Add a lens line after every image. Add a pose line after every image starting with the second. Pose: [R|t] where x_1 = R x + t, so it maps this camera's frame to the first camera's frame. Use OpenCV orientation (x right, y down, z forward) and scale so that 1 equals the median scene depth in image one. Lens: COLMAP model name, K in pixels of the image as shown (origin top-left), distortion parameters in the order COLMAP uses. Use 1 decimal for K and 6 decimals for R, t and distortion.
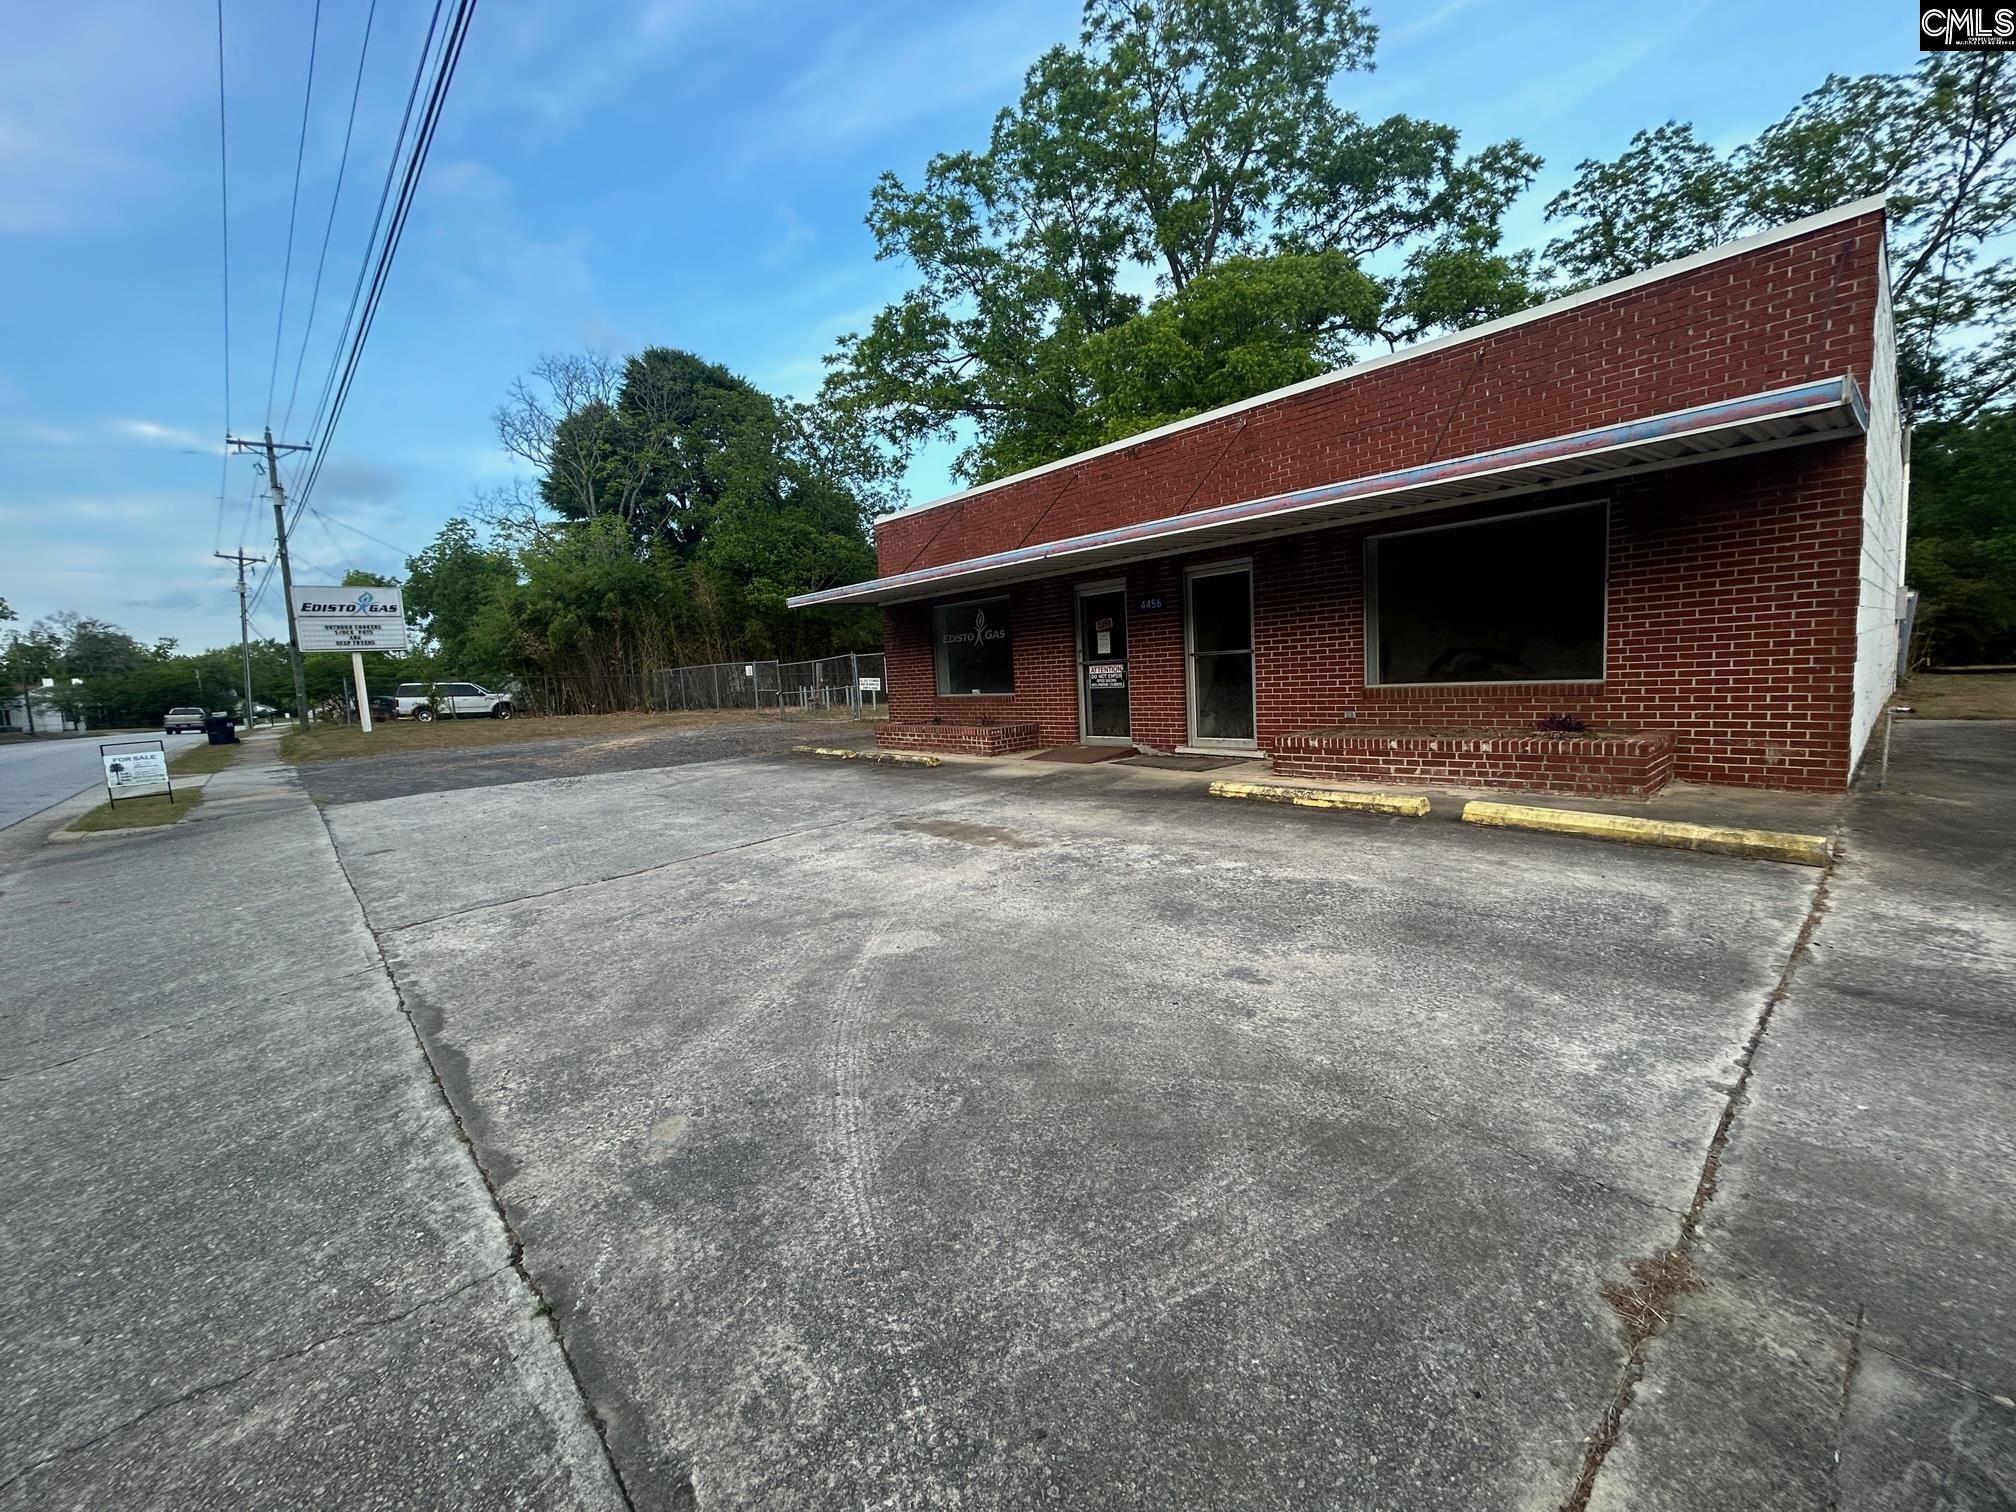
lens RADIAL K [[809.2, 0, 1008.0], [0, 809.2, 756.0], [0, 0, 1]] dist [-0.004194, 0.003775]
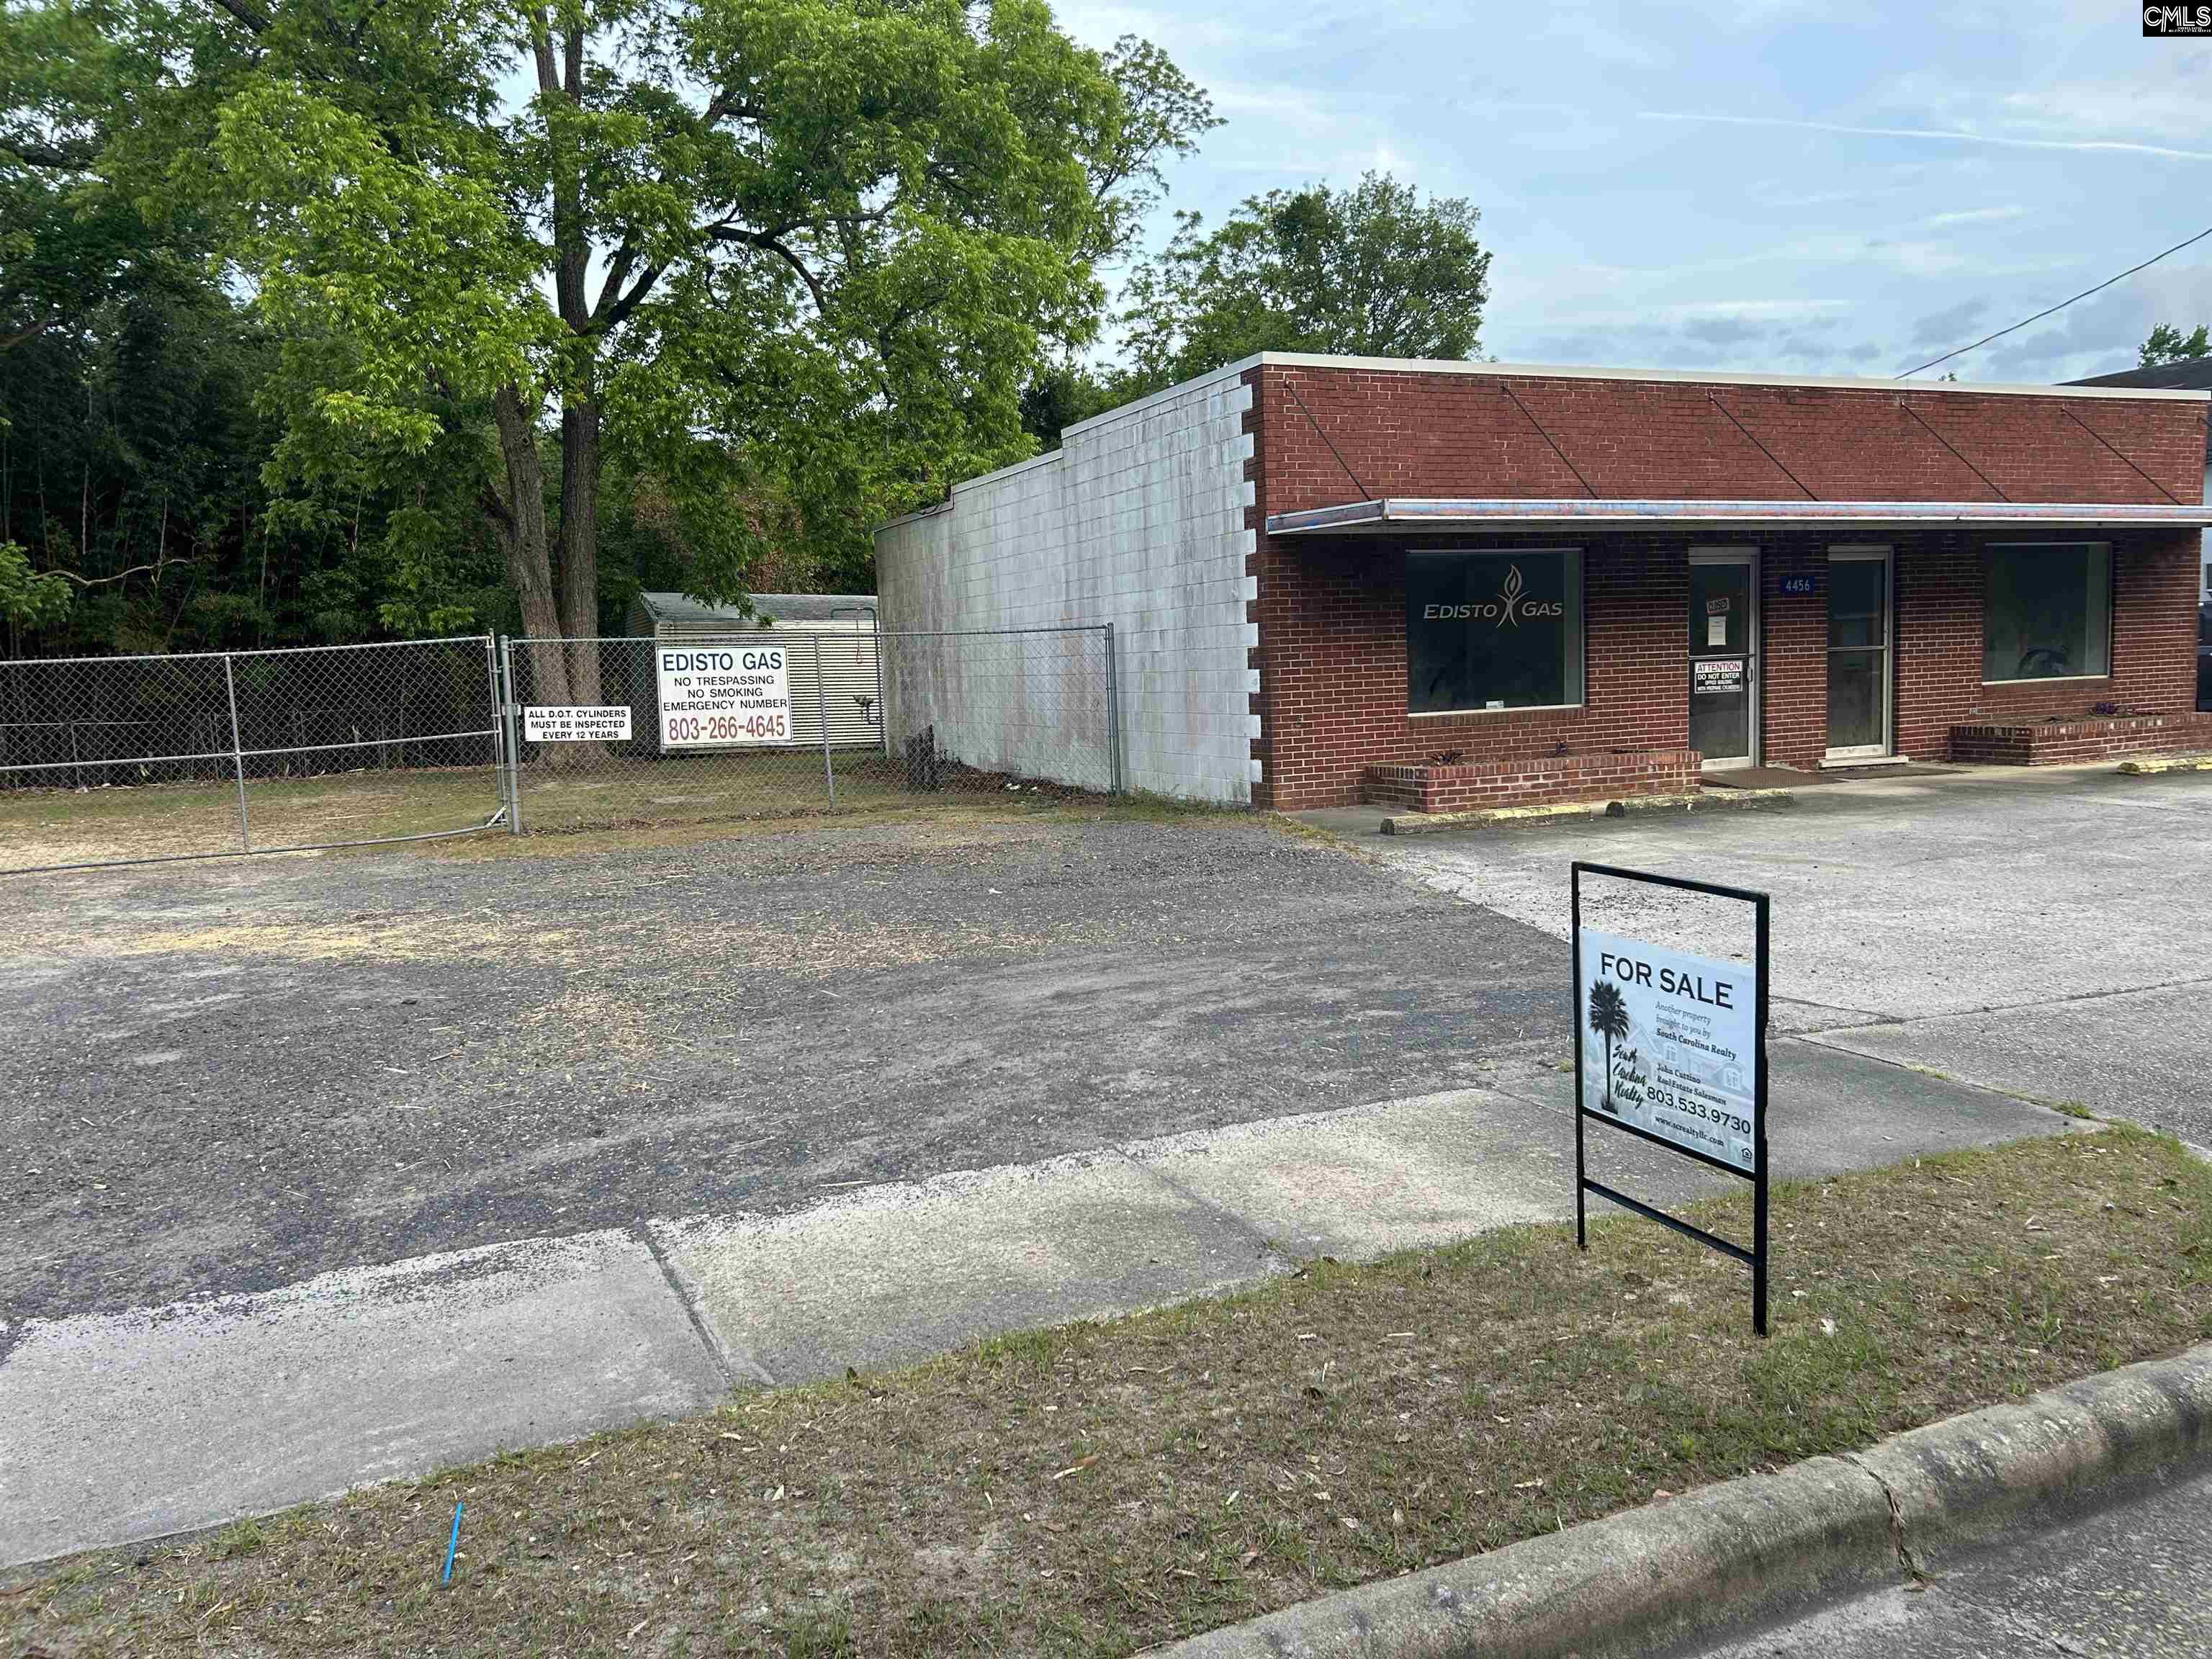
lens RADIAL K [[1663.9, 0, 1106.0], [0, 1663.9, 829.5], [0, 0, 1]] dist [-0.002597, -0.002304]
pose [[0.344798, -0.050689, 0.937307, -1.512307], [0.119933, 0.992736, 0.009568, -0.042274], [-0.930984, 0.109115, 0.348372, 1.020685]]
